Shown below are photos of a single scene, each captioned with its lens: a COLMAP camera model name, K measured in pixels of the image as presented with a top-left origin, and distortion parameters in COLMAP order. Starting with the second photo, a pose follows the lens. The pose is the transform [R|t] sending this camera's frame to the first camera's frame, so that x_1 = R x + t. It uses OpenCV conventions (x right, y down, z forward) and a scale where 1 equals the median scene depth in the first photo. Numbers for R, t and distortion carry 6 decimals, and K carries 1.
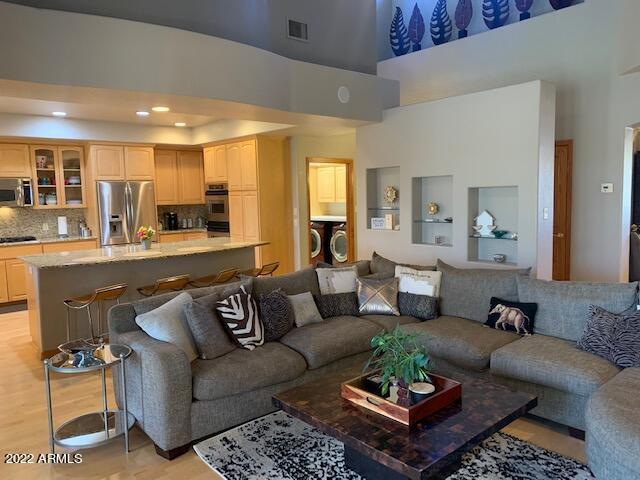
lens RADIAL K [[488.2, 0, 320.0], [0, 488.2, 240.0], [0, 0, 1]] dist [0.031901, -0.000555]
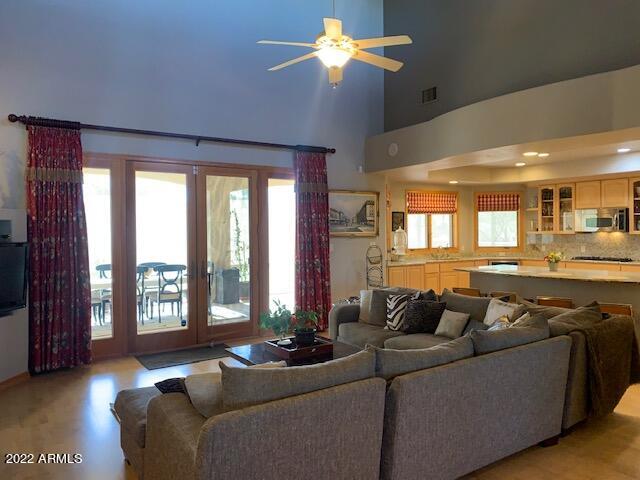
lens RADIAL K [[488.2, 0, 320.0], [0, 488.2, 240.0], [0, 0, 1]] dist [0.031901, -0.000555]
pose [[-0.140904, 0.044380, -0.989028, 0.630873], [-0.083102, 0.994939, 0.056484, -0.053899], [0.986529, 0.090149, -0.136502, 0.447821]]
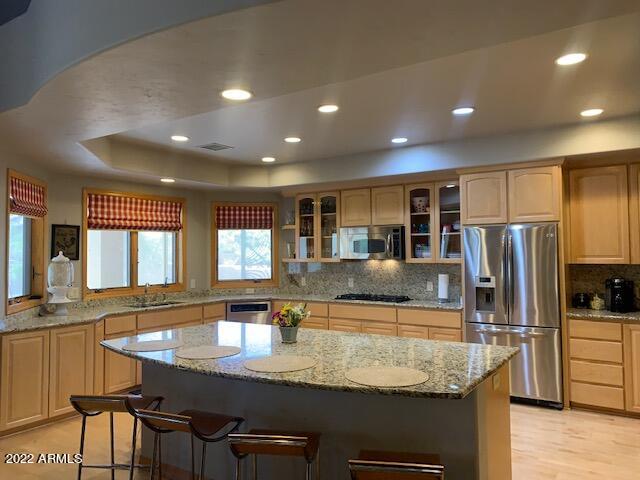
lens RADIAL K [[504.2, 0, 320.0], [0, 504.2, 240.0], [0, 0, 1]] dist [0.103564, -0.000818]
pose [[0.268308, -0.002227, -0.963331, 0.181394], [-0.091442, 0.995423, -0.027770, -0.063324], [0.958983, 0.095540, 0.266876, 0.627569]]
